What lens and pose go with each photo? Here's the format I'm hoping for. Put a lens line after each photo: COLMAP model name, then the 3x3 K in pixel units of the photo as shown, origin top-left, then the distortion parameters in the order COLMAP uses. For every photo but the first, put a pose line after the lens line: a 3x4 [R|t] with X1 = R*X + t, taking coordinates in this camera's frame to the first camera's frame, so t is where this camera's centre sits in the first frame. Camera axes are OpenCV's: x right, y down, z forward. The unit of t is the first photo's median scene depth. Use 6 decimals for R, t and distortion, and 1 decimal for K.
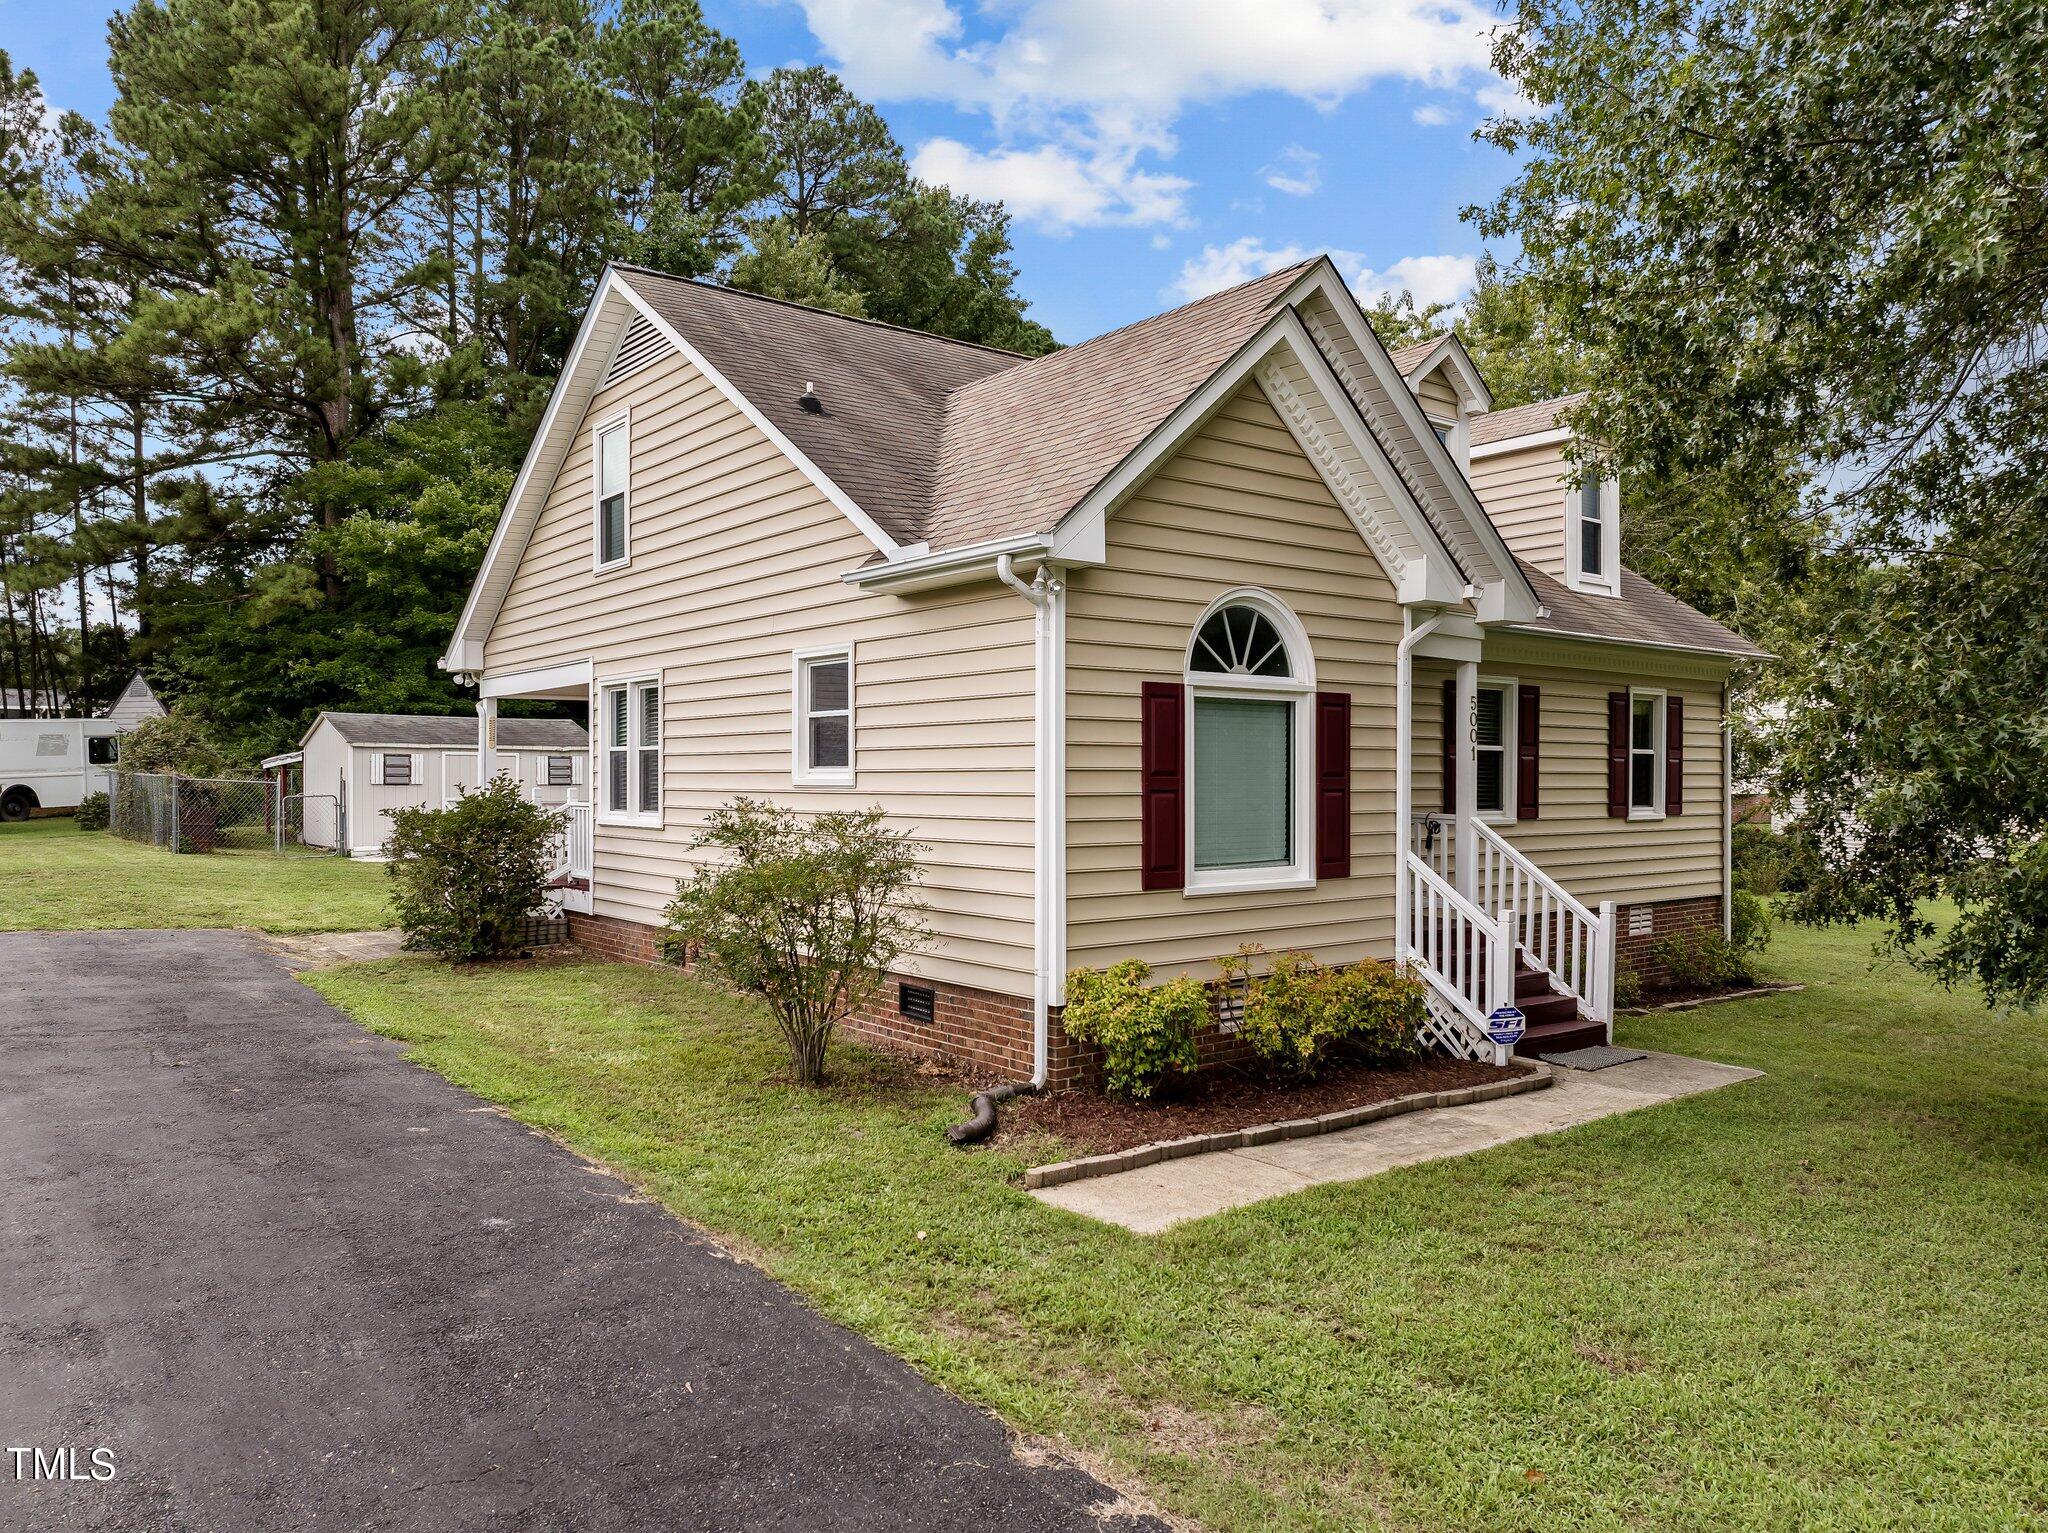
lens RADIAL K [[1458.0, 0, 1024.0], [0, 1458.0, 766.5], [0, 0, 1]] dist [-0.035443, 0.001352]
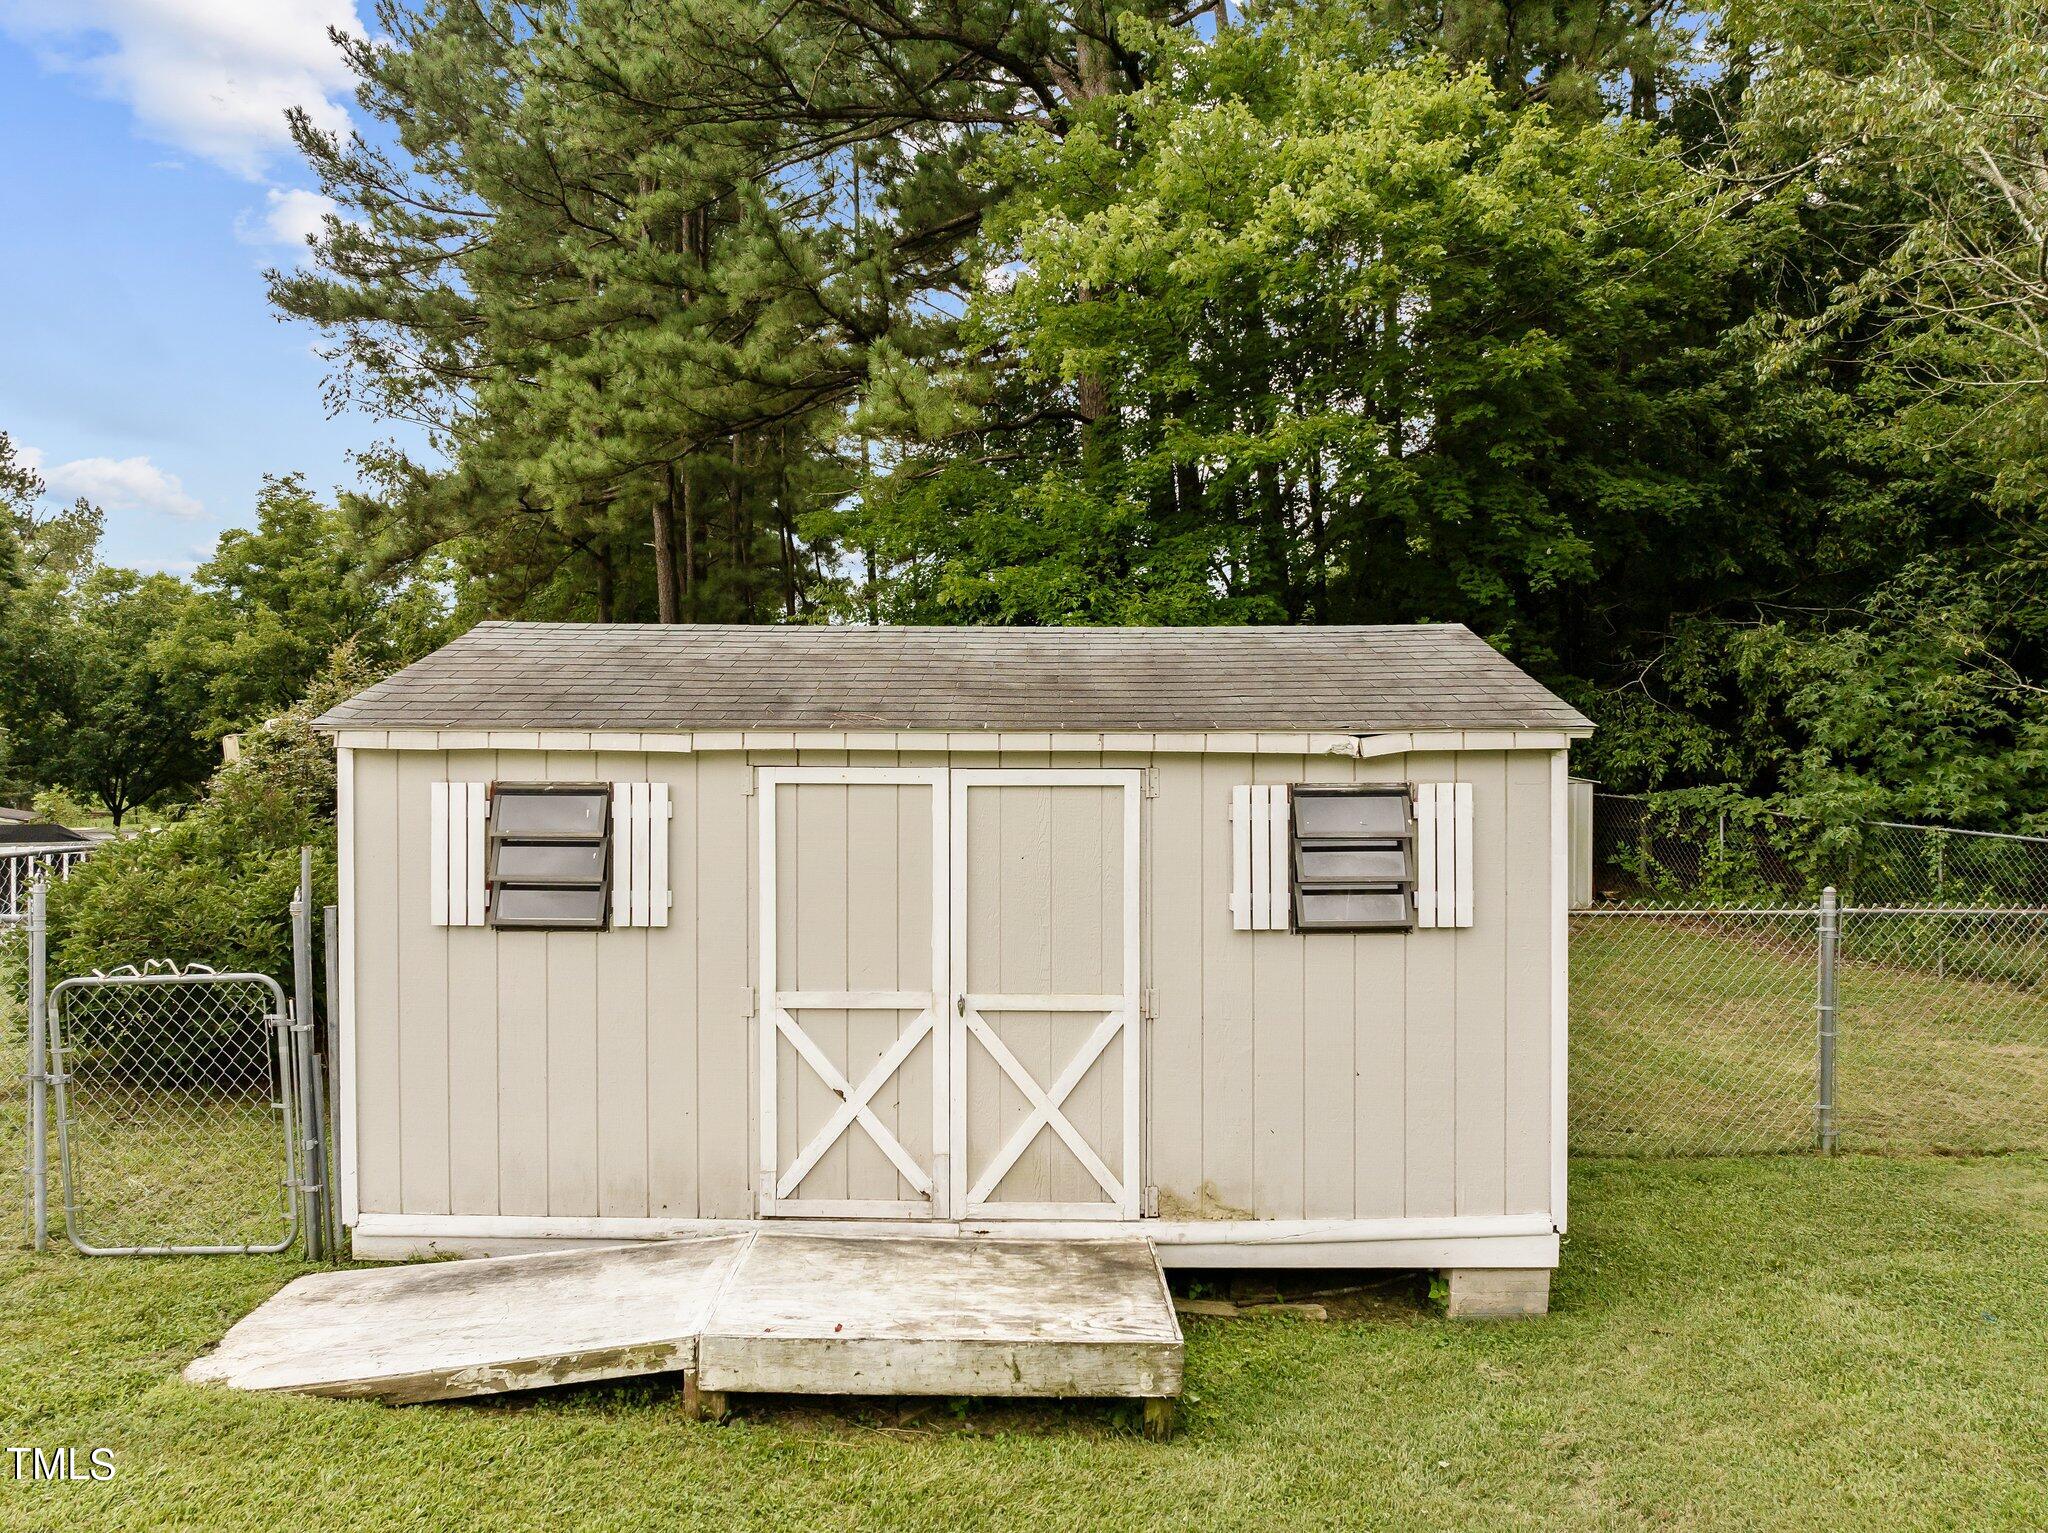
lens RADIAL K [[1458.0, 0, 1024.0], [0, 1458.0, 766.5], [0, 0, 1]] dist [-0.035443, 0.001352]
pose [[0.766313, -0.005154, -0.642447, -0.600519], [0.005288, 0.999985, -0.001715, -0.025407], [0.642446, -0.002083, 0.766328, 2.155722]]
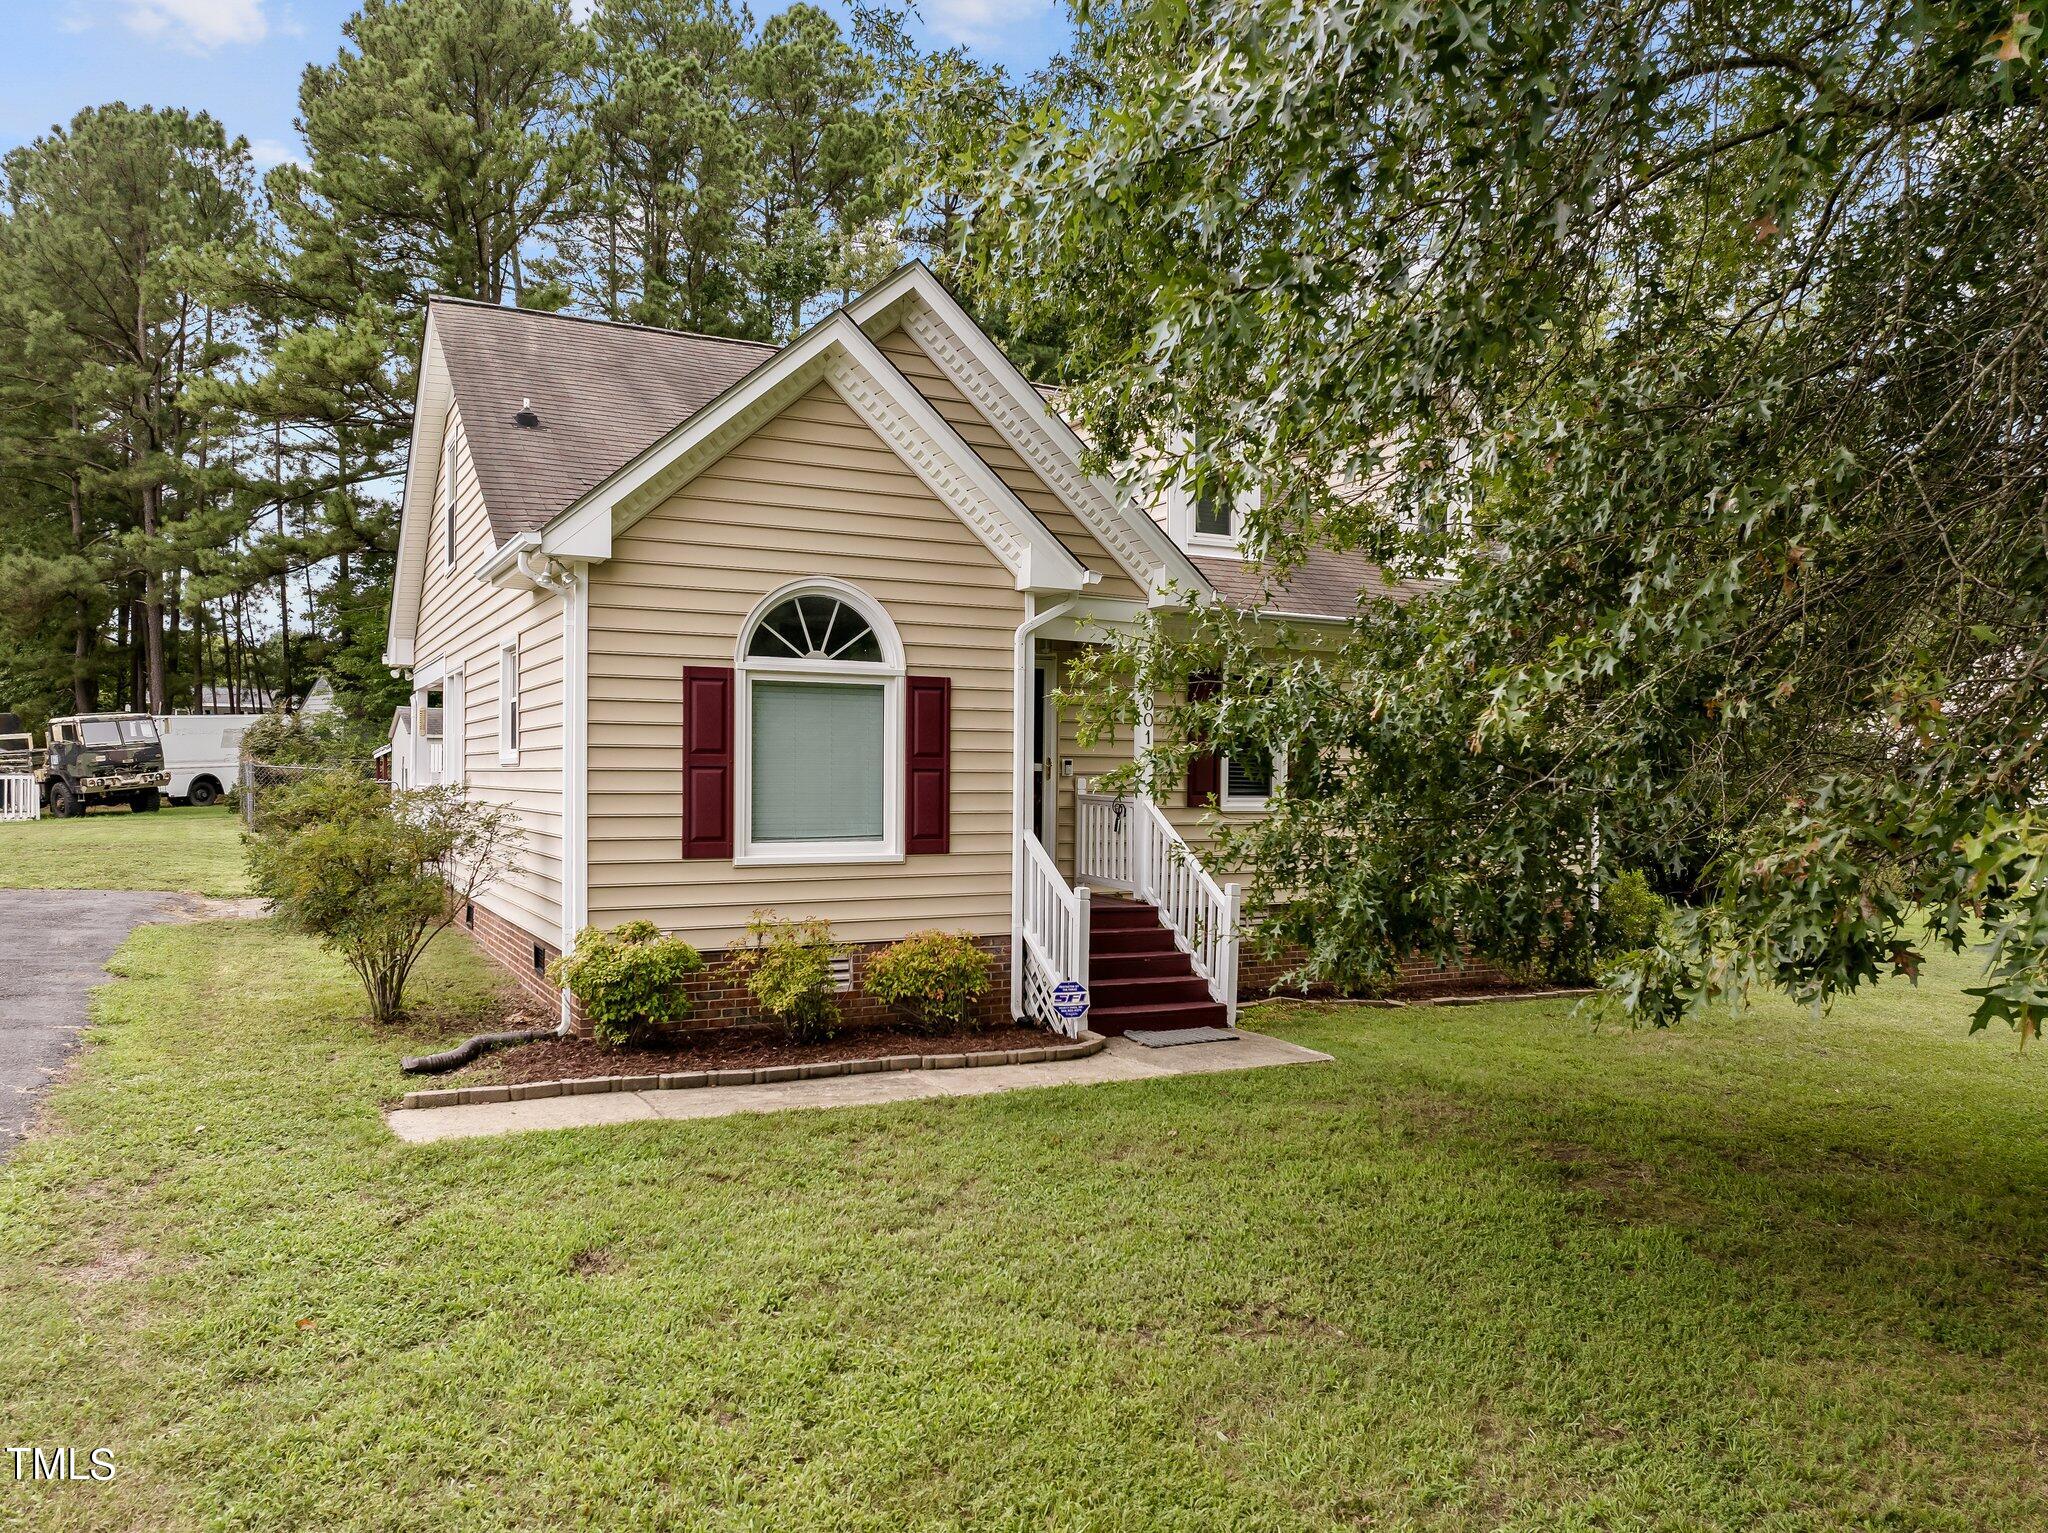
lens RADIAL K [[1473.9, 0, 1024.0], [0, 1473.9, 766.5], [0, 0, 1]] dist [-0.013852, -0.051165]
pose [[0.983983, 0.005528, -0.178179, 0.452929], [-0.005655, 0.999984, -0.000205, 0.013209], [0.178175, 0.001210, 0.983998, -0.027906]]
